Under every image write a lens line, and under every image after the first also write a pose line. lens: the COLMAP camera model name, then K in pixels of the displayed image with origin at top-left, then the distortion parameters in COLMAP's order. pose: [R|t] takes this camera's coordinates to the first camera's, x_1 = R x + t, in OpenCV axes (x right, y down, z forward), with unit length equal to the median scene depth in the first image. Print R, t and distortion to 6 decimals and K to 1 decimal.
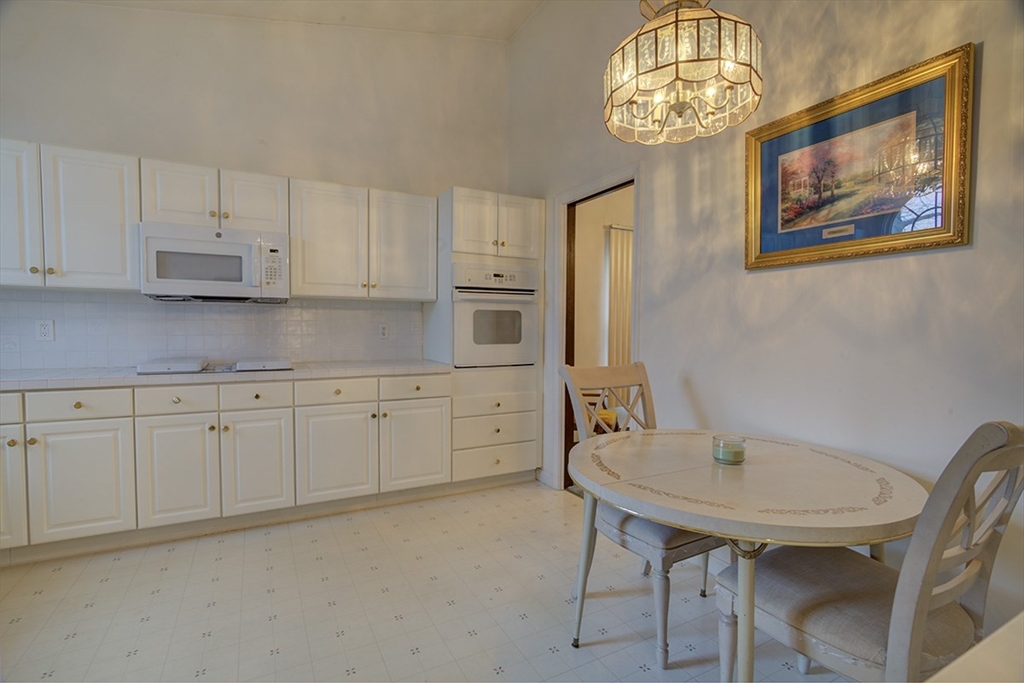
lens RADIAL K [[471.4, 0, 512.0], [0, 471.4, 341.5], [0, 0, 1]] dist [-0.001288, -0.000353]
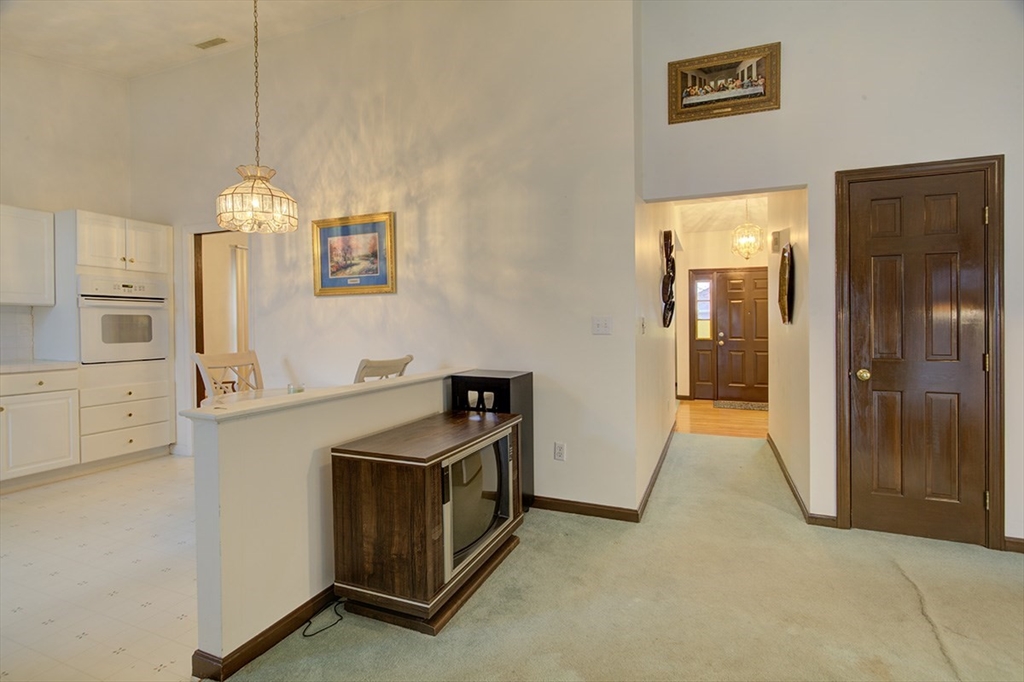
lens RADIAL K [[481.9, 0, 526.4], [0, 481.9, 339.3], [0, 0, 1]] dist [-0.001384, -0.000172]
pose [[0.752491, -0.024340, 0.658152, -0.105626], [0.025984, 0.999636, 0.007261, 0.020511], [-0.658090, 0.011637, 0.752850, -0.857007]]
